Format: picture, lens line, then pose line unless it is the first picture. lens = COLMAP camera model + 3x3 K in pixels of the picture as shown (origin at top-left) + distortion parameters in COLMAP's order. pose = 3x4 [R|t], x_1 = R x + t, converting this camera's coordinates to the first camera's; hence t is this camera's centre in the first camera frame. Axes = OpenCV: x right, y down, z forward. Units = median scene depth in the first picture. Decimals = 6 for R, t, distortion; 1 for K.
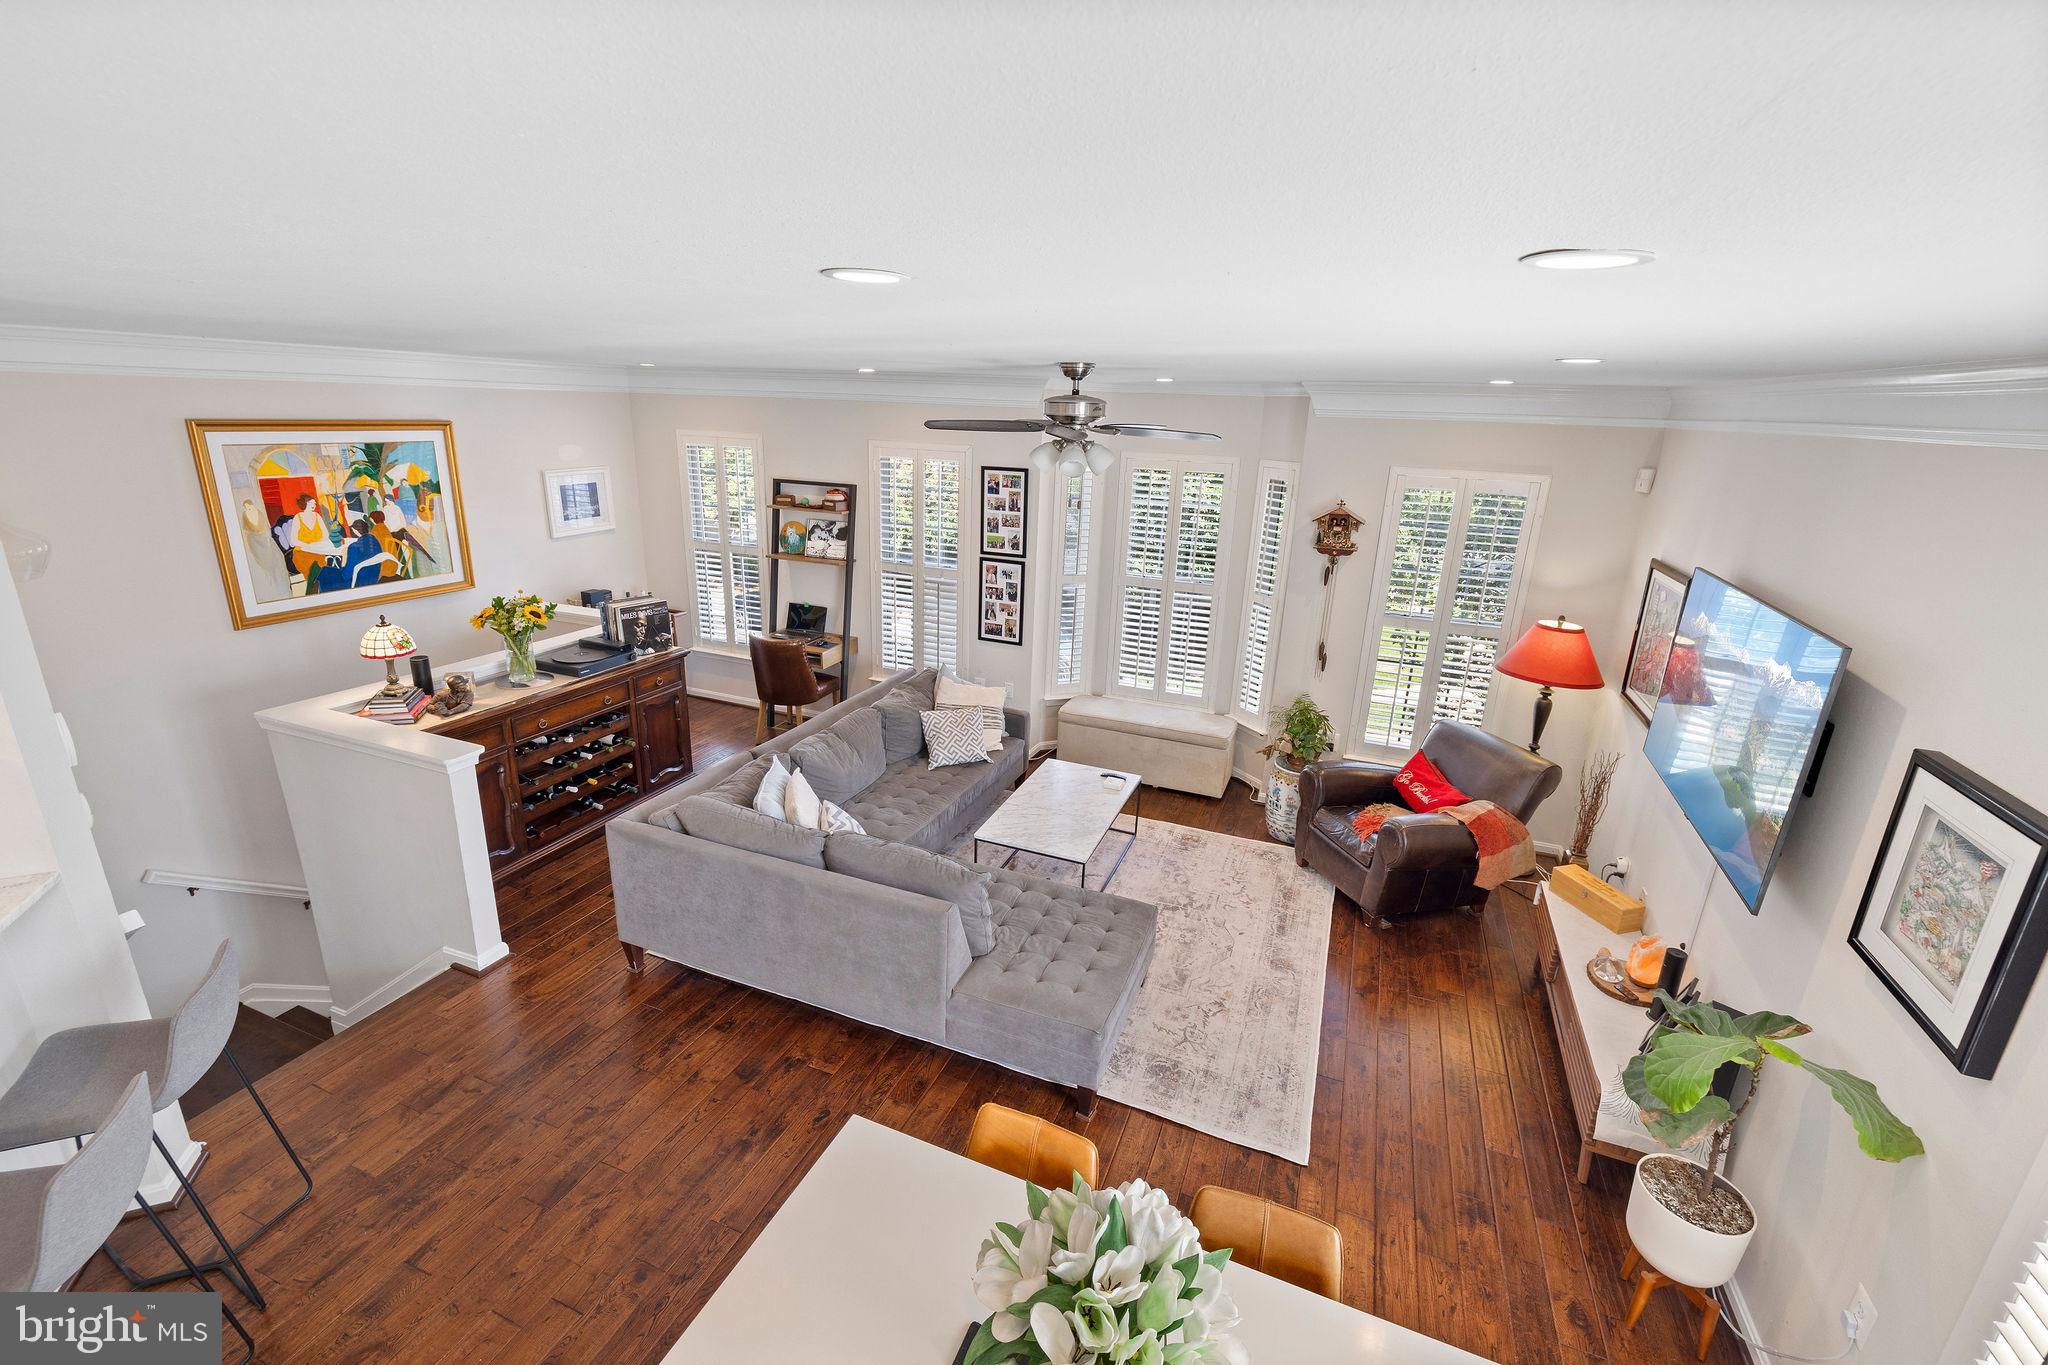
lens RADIAL K [[870.3, 0, 1032.9], [0, 870.3, 668.4], [0, 0, 1]] dist [-0.004676, 0.001367]
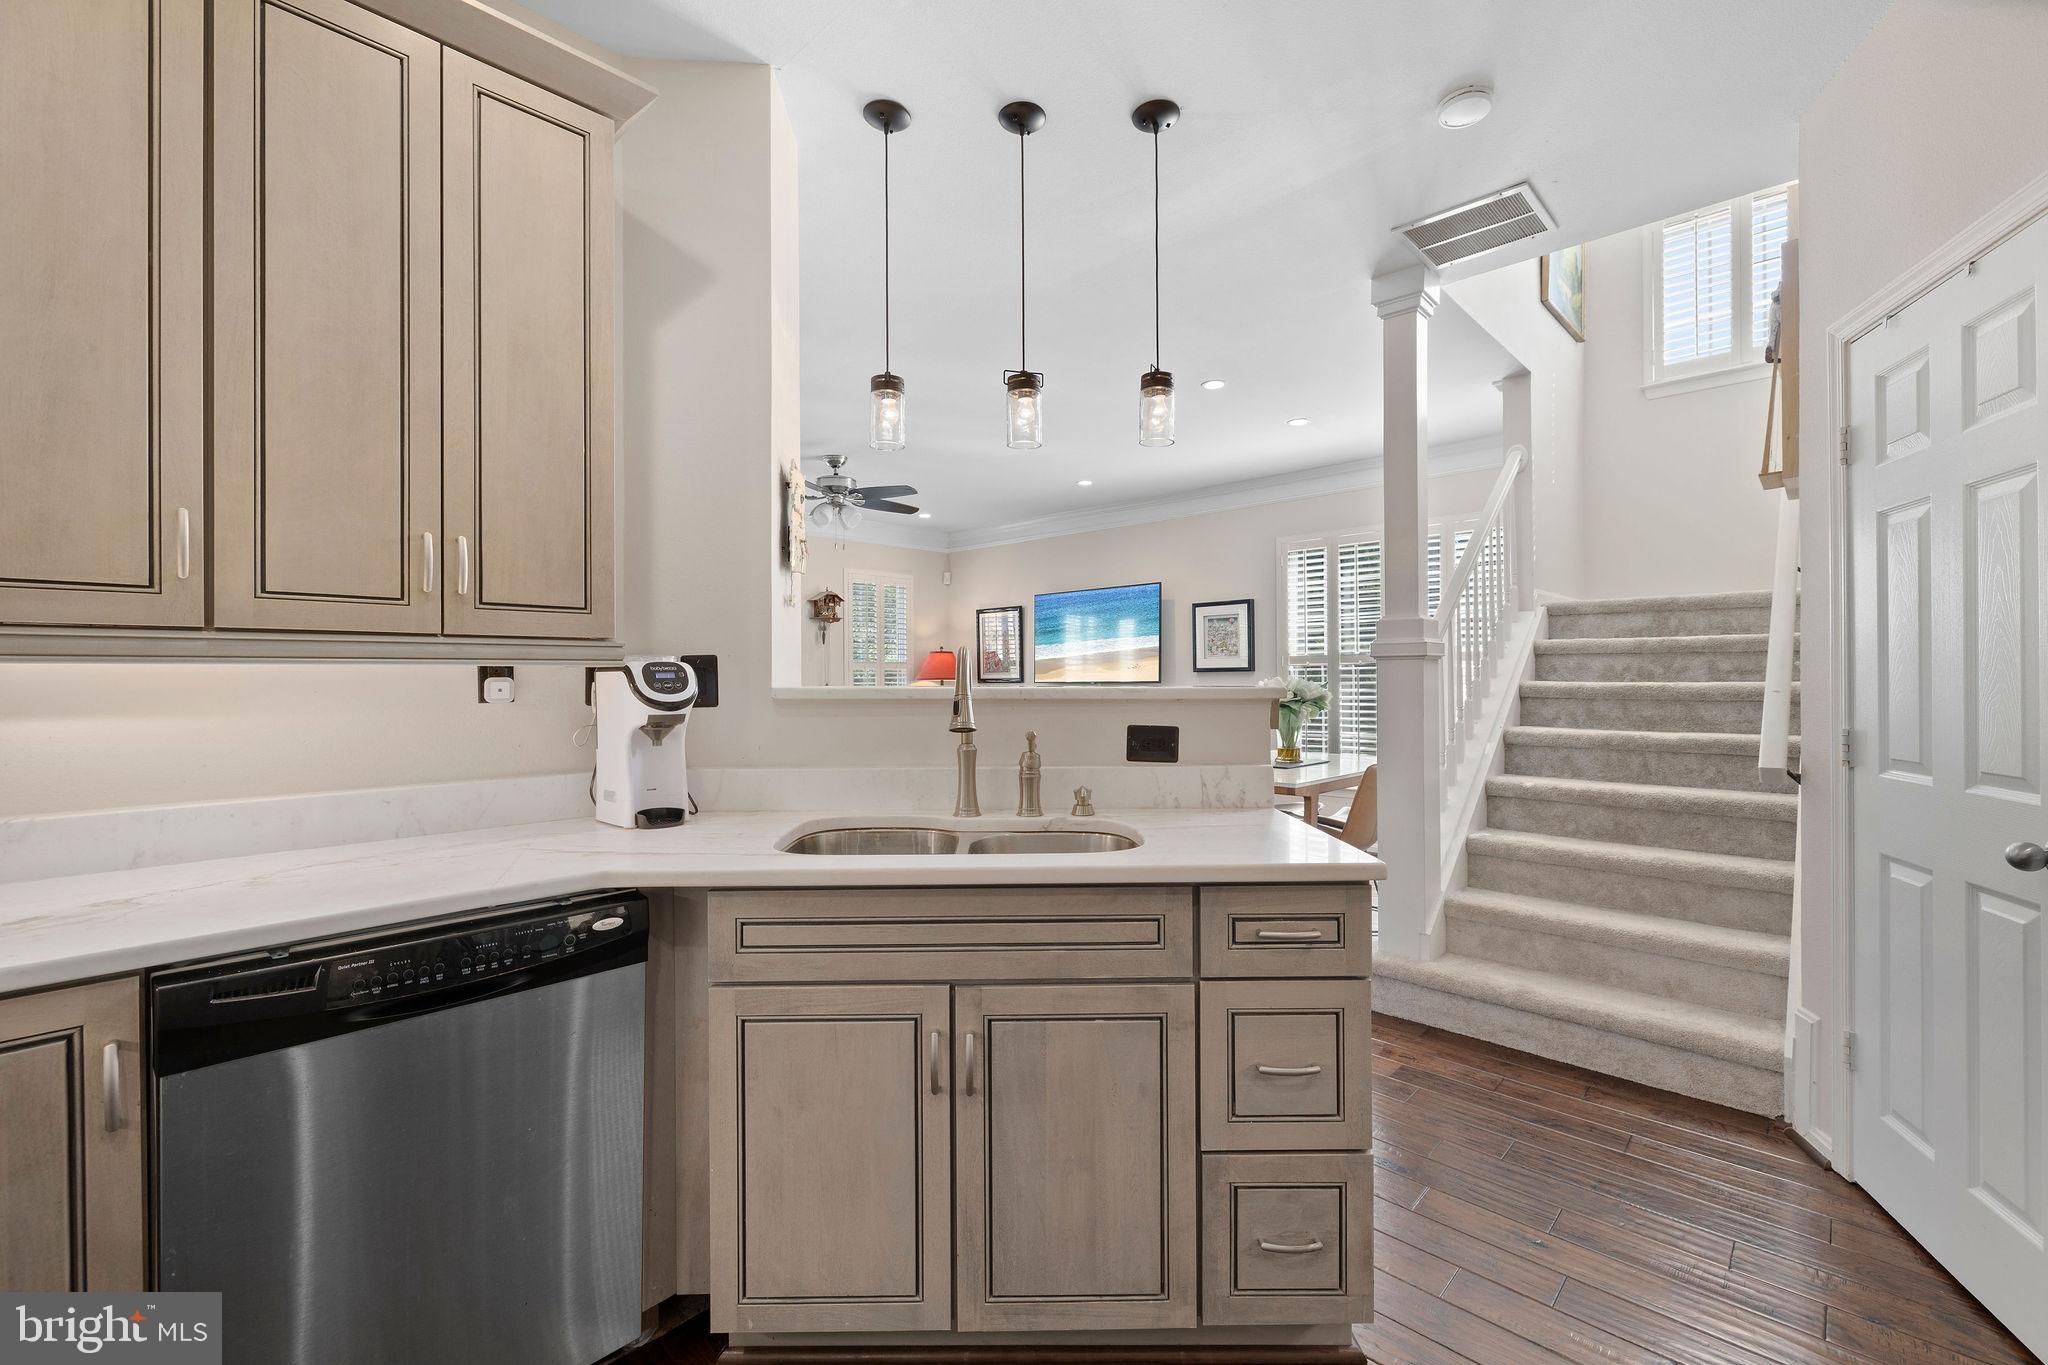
lens RADIAL K [[870.3, 0, 1009.2], [0, 870.3, 670.6], [0, 0, 1]] dist [-0.004676, 0.001367]
pose [[0.391874, -0.030909, 0.919499, -0.866582], [0.286953, 0.953685, -0.090237, 0.164686], [-0.874124, 0.299215, 0.382594, 0.169853]]
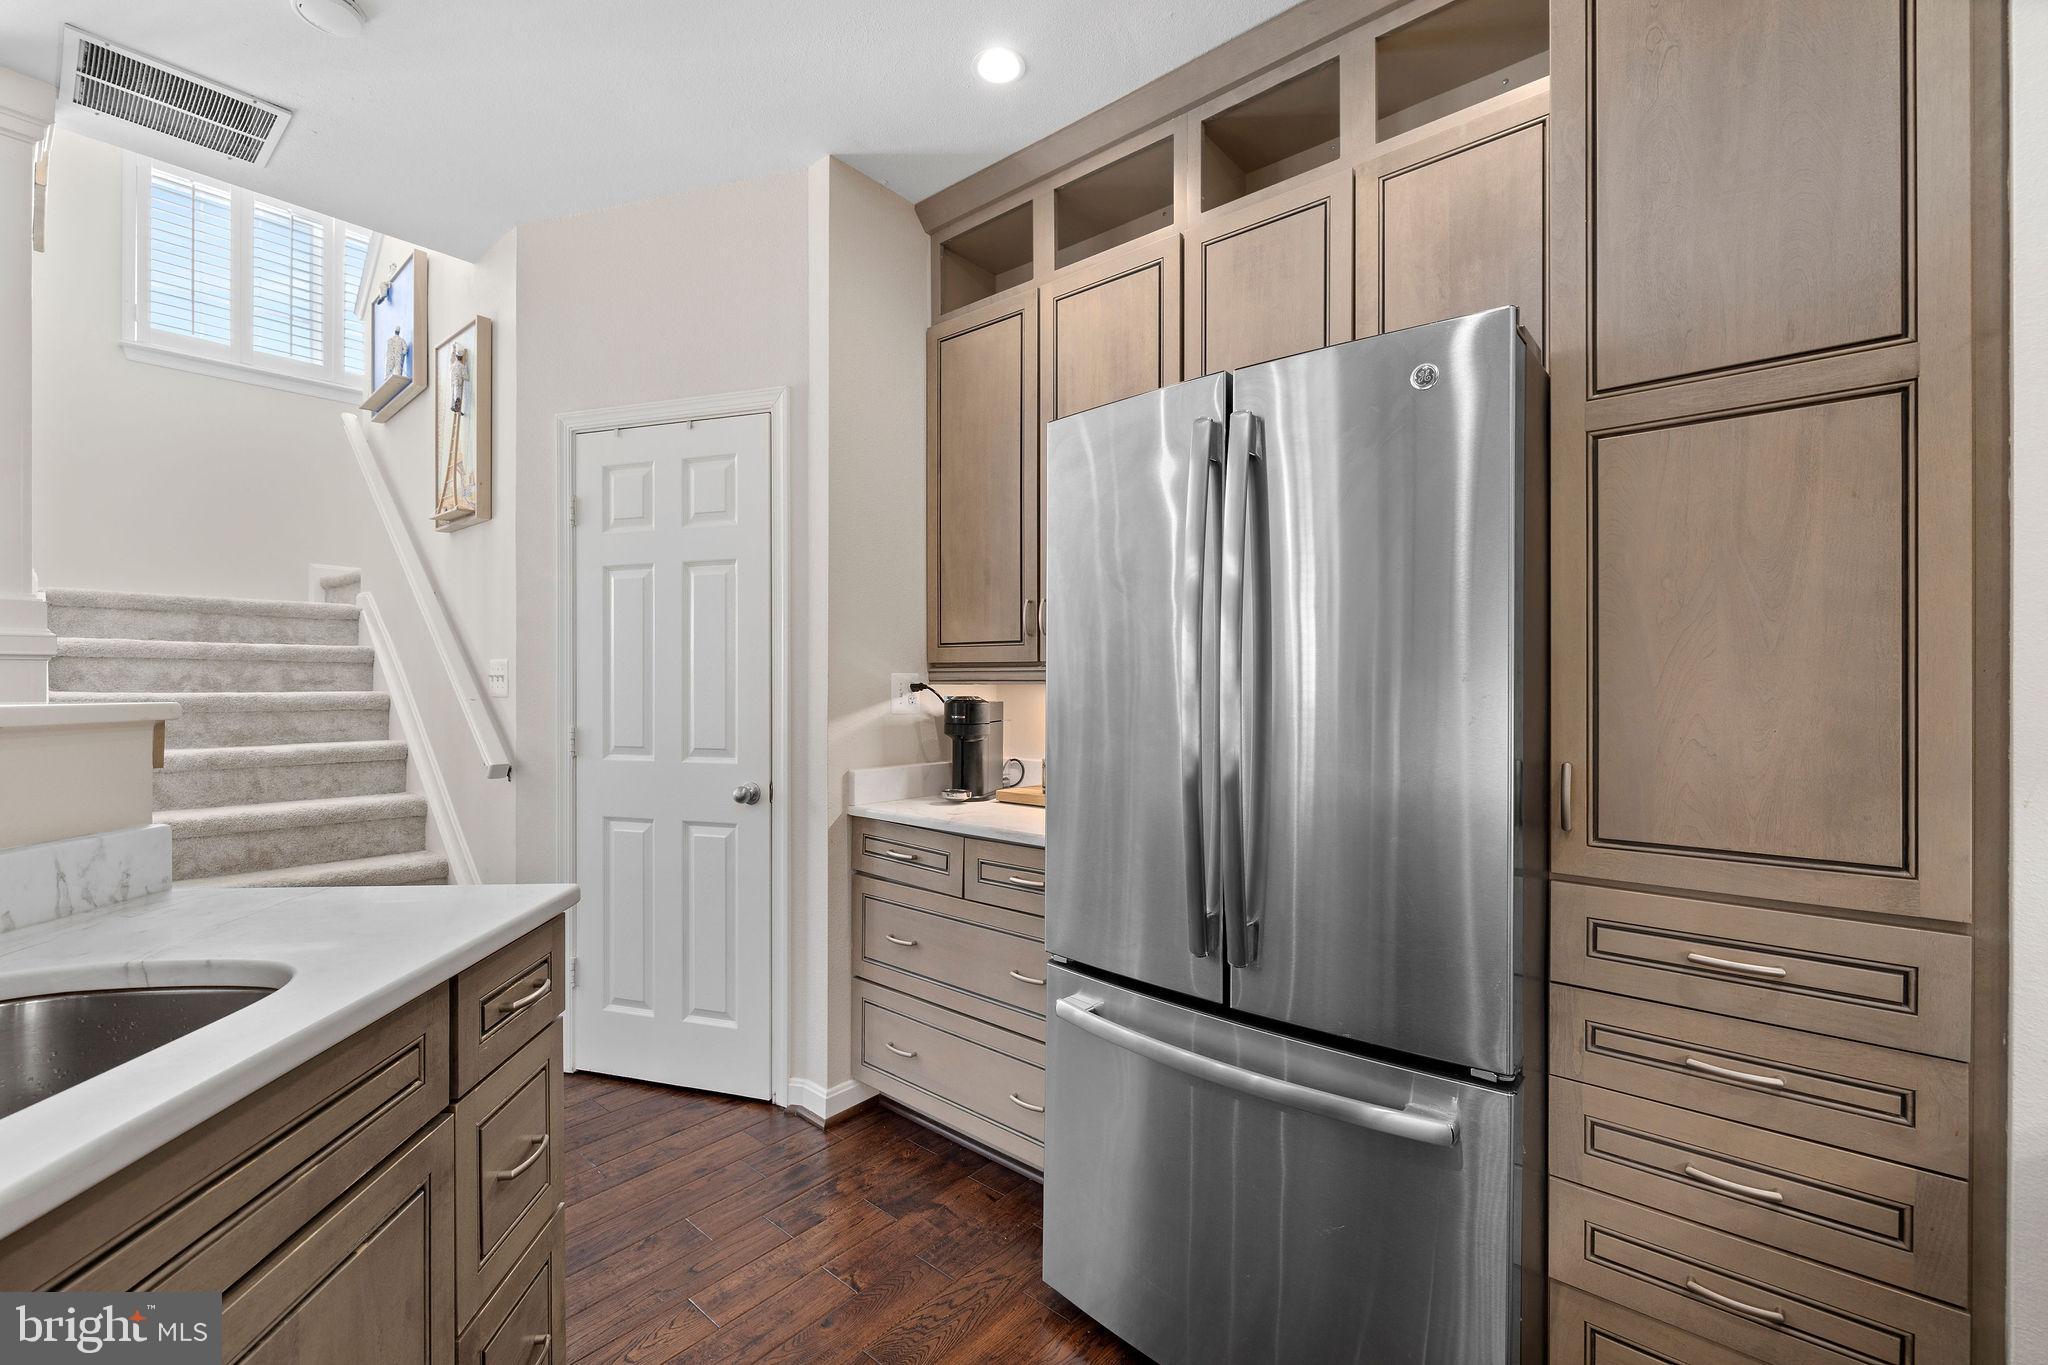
lens RADIAL K [[870.3, 0, 1025.5], [0, 870.3, 682.5], [0, 0, 1]] dist [-0.004676, 0.001367]
pose [[-0.943896, -0.037937, 0.328055, -0.782159], [0.060963, 0.956291, 0.285993, 0.109841], [-0.324566, 0.289947, -0.900327, 0.355467]]
